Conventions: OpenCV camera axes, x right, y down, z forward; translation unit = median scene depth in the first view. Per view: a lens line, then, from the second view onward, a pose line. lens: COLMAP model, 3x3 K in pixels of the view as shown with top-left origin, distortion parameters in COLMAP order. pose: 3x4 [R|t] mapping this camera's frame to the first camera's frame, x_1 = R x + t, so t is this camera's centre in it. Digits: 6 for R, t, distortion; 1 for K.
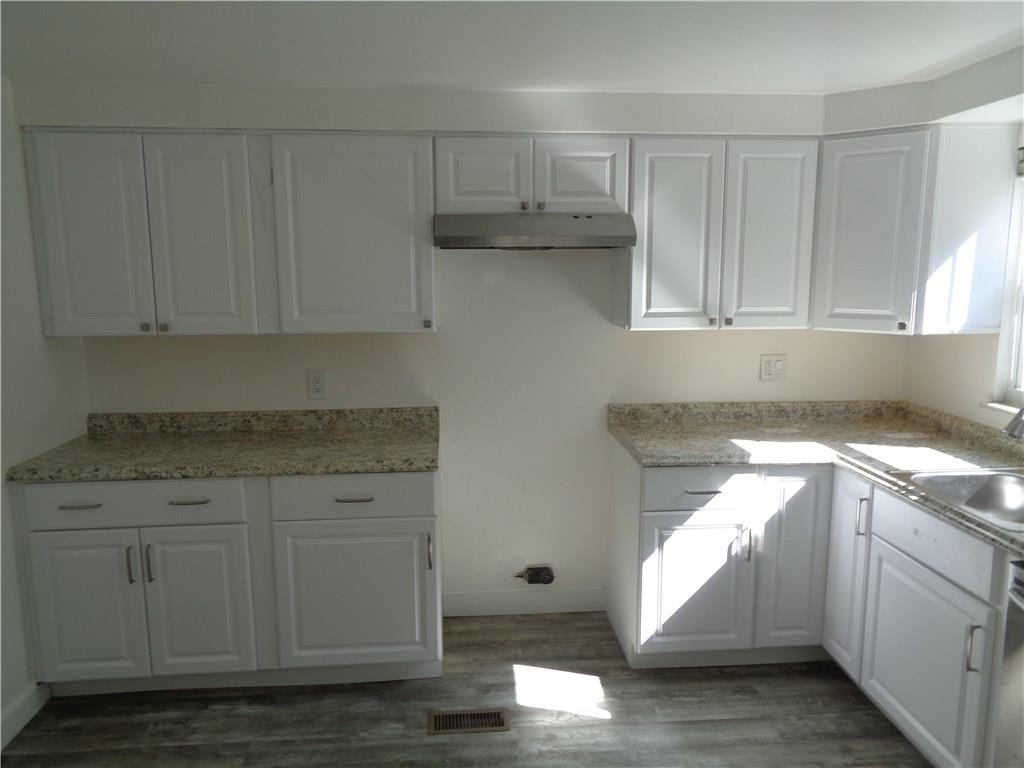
lens RADIAL K [[755.8, 0, 515.1], [0, 755.8, 383.8], [0, 0, 1]] dist [-0.003077, 0.011074]
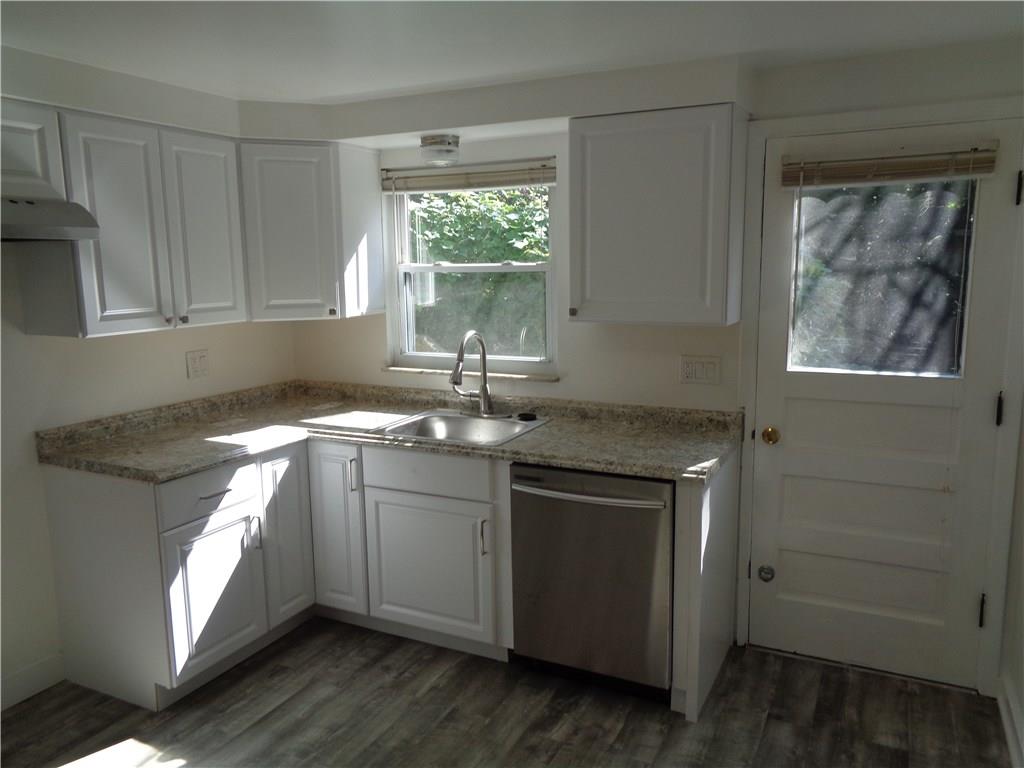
lens RADIAL K [[755.8, 0, 516.0], [0, 755.8, 383.1], [0, 0, 1]] dist [-0.003077, 0.011074]
pose [[0.519797, -0.142468, 0.842327, -0.339648], [0.141796, 0.986708, 0.079387, -0.019467], [-0.842440, 0.078173, 0.533089, 0.140134]]
